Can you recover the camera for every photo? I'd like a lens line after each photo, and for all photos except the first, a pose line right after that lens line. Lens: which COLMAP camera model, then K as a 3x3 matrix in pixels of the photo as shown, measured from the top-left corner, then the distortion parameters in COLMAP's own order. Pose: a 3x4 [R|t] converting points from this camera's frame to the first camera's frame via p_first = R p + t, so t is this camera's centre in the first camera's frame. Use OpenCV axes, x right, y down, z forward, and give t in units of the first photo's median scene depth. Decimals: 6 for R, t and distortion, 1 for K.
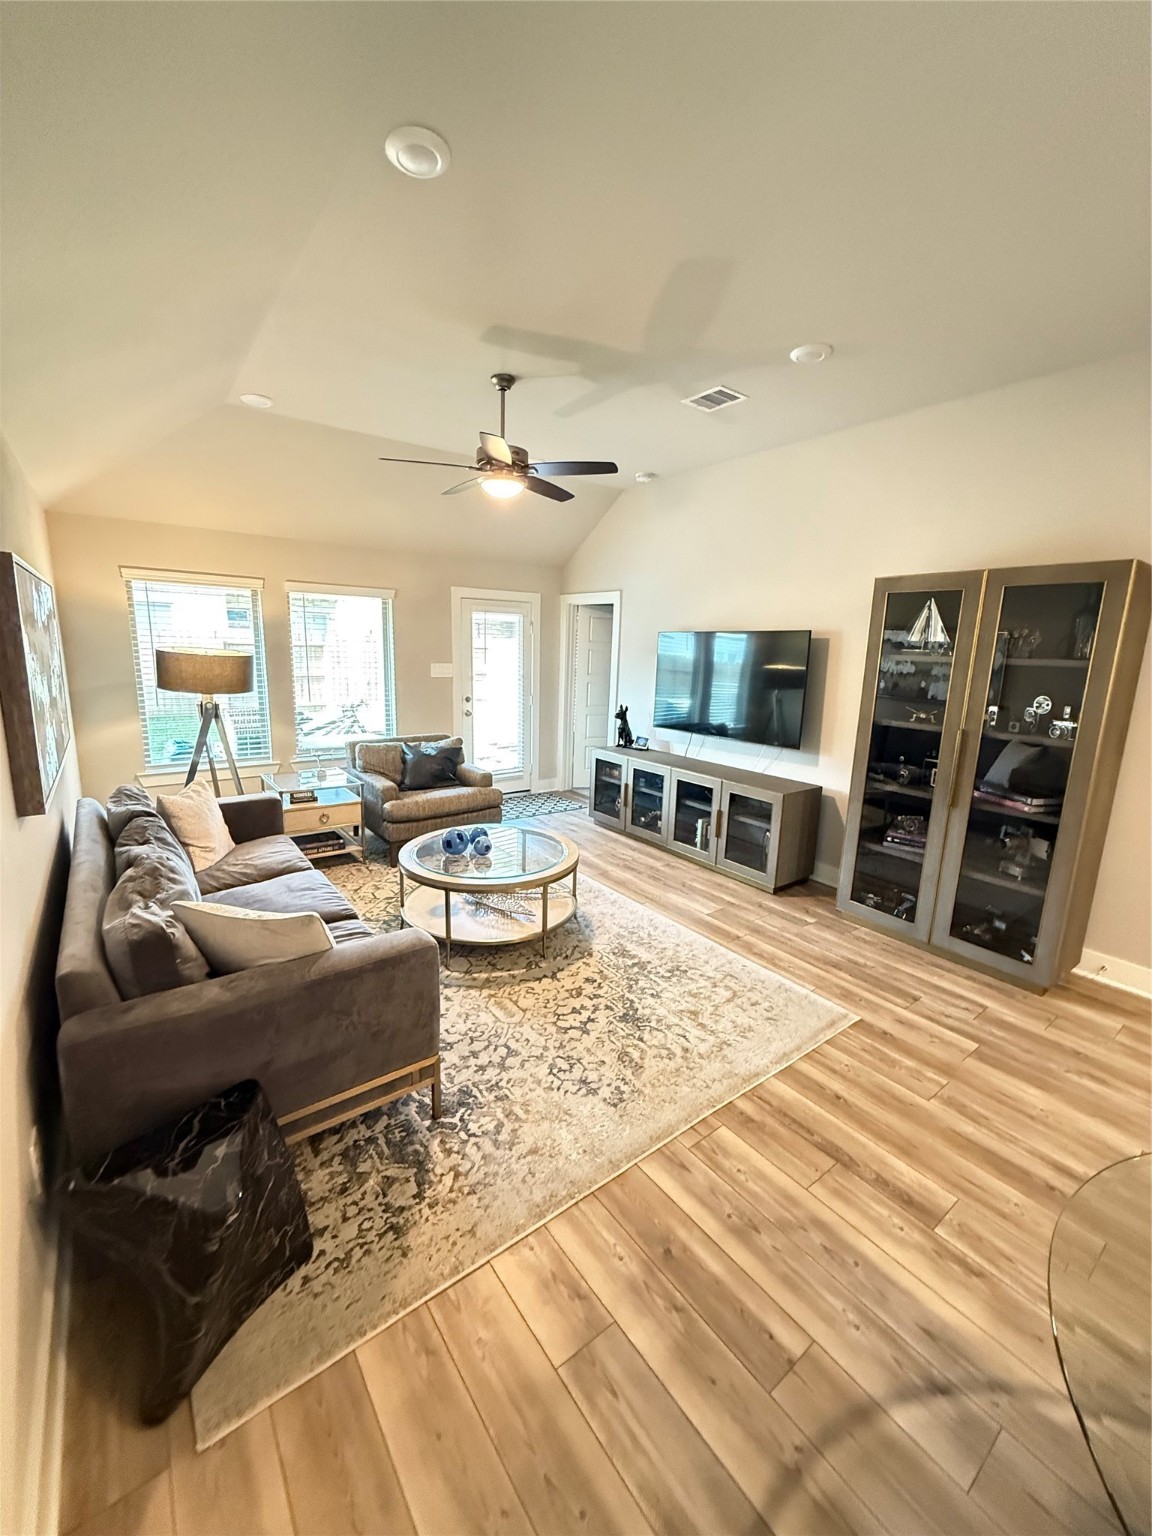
lens RADIAL K [[614.8, 0, 574.7], [0, 614.8, 767.1], [0, 0, 1]] dist [-0.000618, 0.000003]
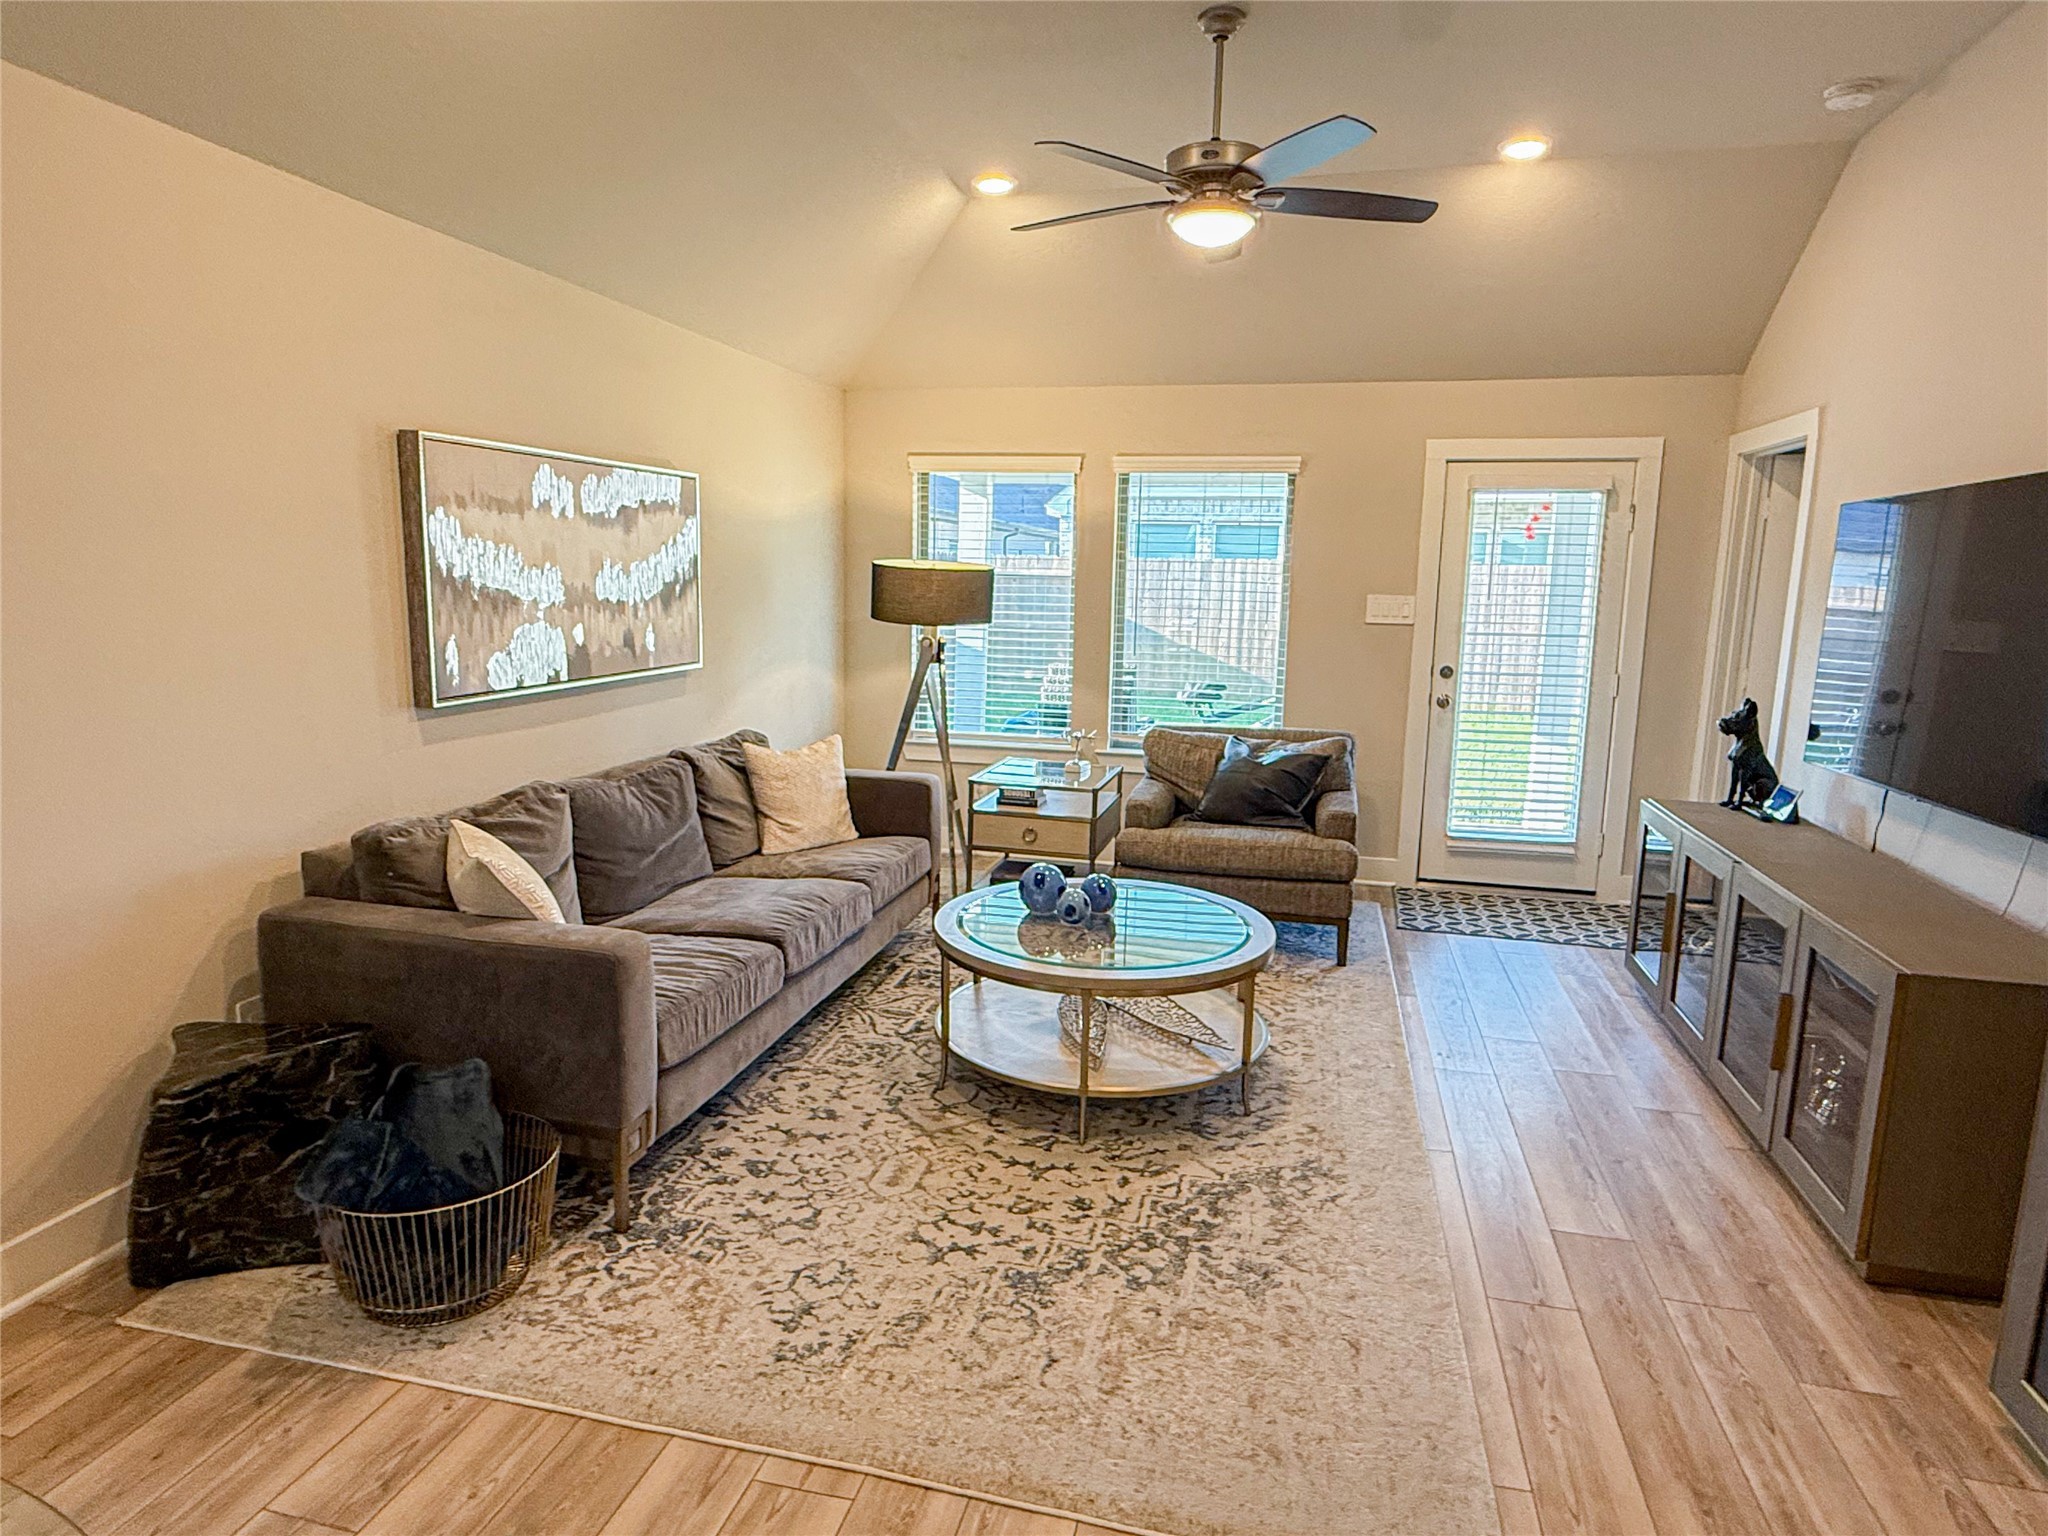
lens RADIAL K [[1200.6, 0, 1020.4], [0, 1200.6, 770.0], [0, 0, 1]] dist [-0.000330, 0.000755]
pose [[0.631223, 0.111968, -0.767476, 0.500507], [-0.155469, 0.987707, 0.016229, 0.001743], [0.759859, 0.109075, 0.640872, 0.237943]]
